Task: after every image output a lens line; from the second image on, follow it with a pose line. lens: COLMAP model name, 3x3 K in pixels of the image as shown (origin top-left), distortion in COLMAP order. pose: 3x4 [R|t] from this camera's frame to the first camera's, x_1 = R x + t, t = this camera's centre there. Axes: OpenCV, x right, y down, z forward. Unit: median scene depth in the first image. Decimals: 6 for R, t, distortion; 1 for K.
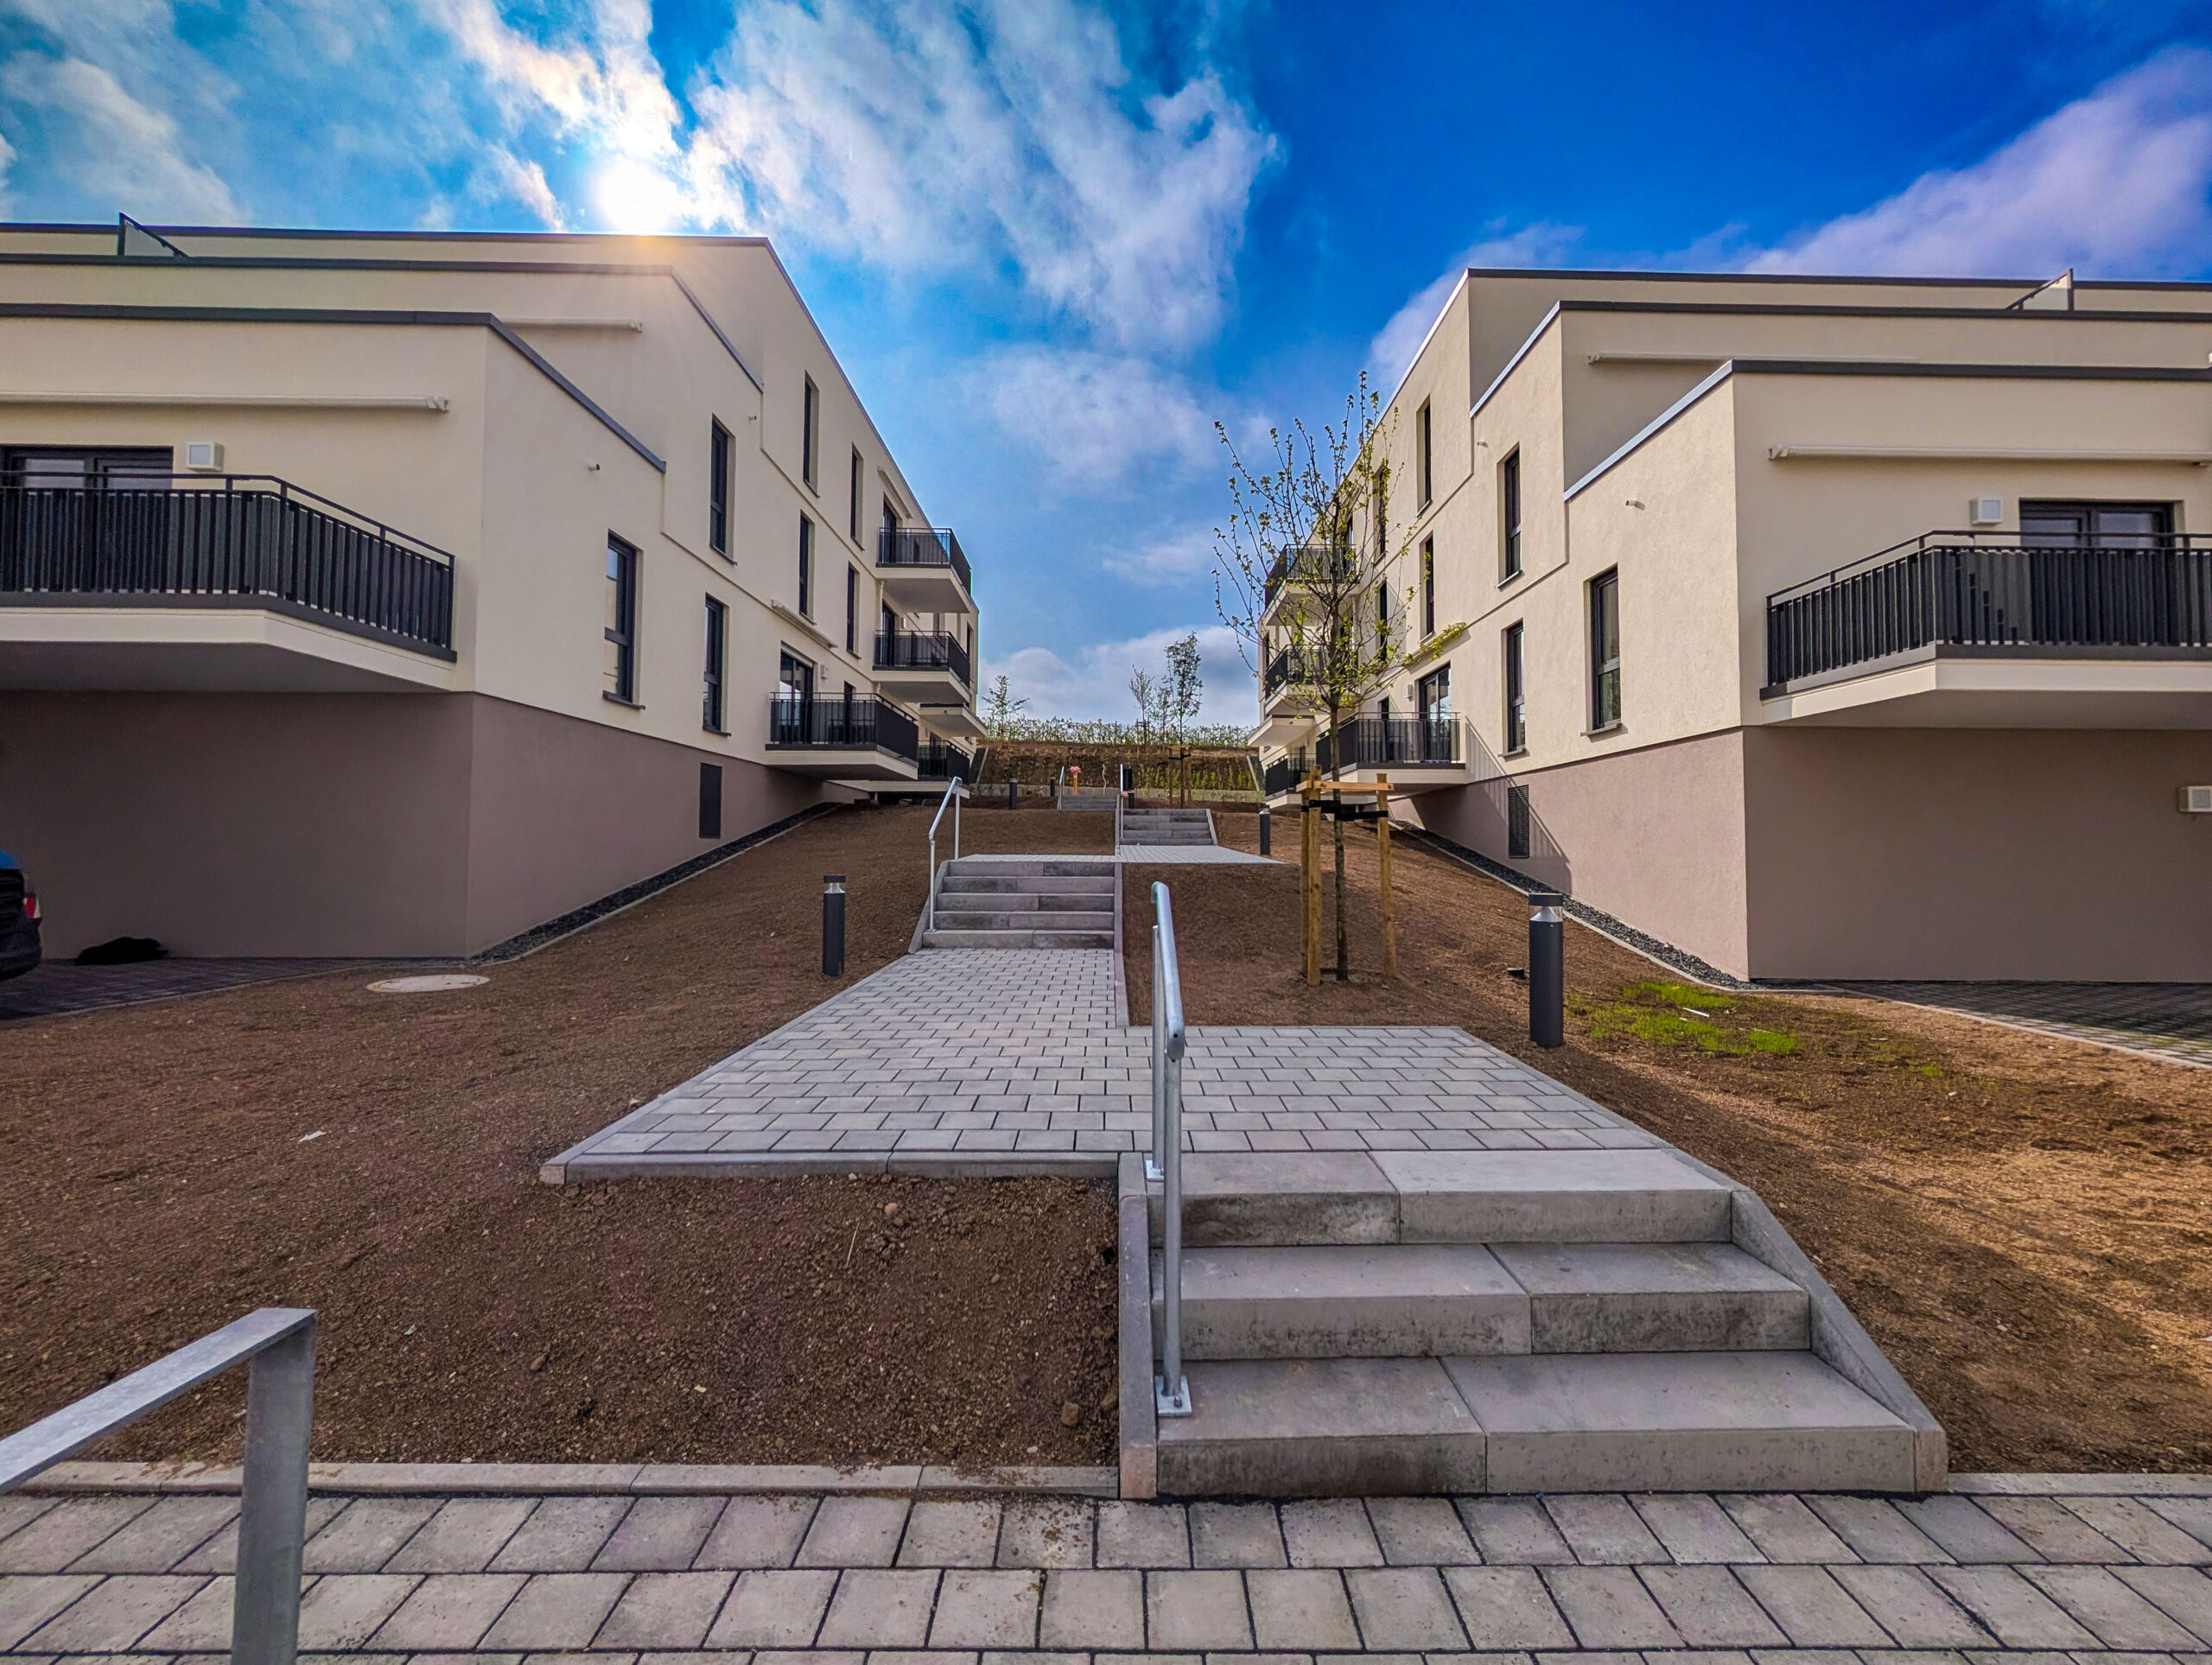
lens RADIAL K [[856.8, 0, 1123.6], [0, 856.8, 827.3], [0, 0, 1]] dist [-0.000652, -0.000058]
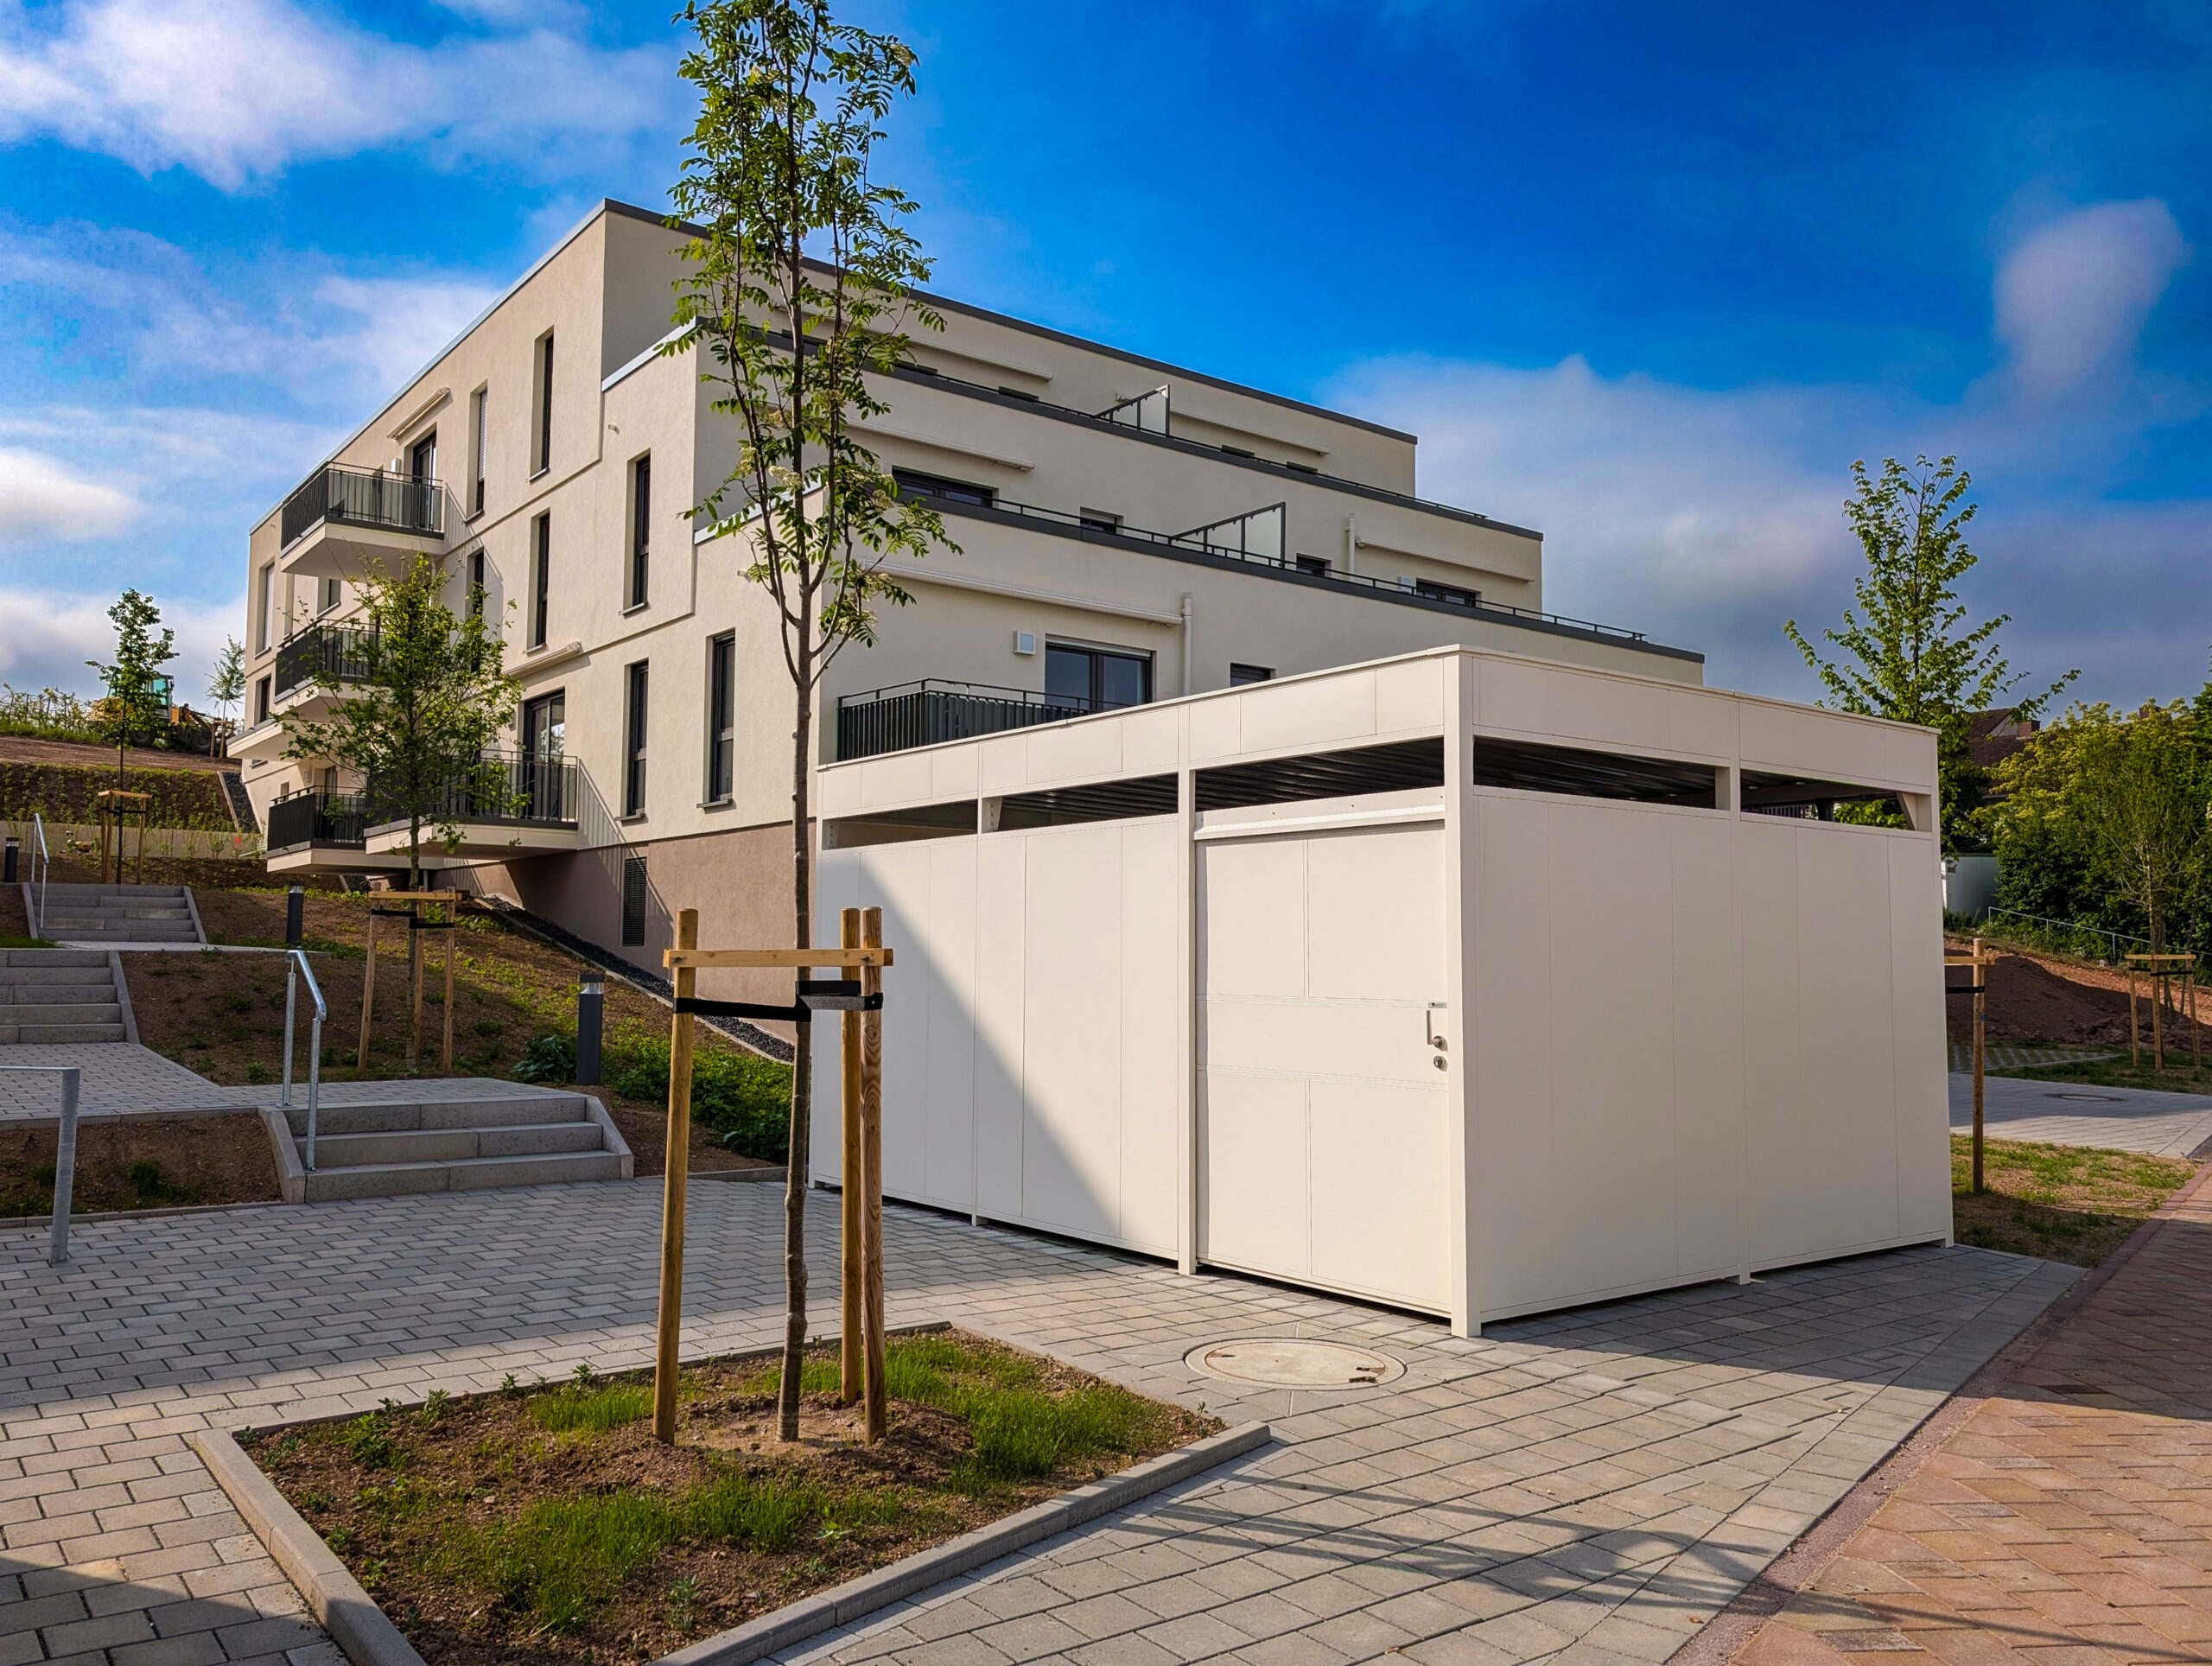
lens RADIAL K [[1674.3, 0, 1106.5], [0, 1674.3, 838.0], [0, 0, 1]] dist [0.040707, -0.000575]
pose [[0.790278, 0.049994, 0.610706, -0.144047], [-0.024136, 0.998432, -0.050501, 0.003181], [-0.612273, 0.025169, 0.790246, -0.470947]]
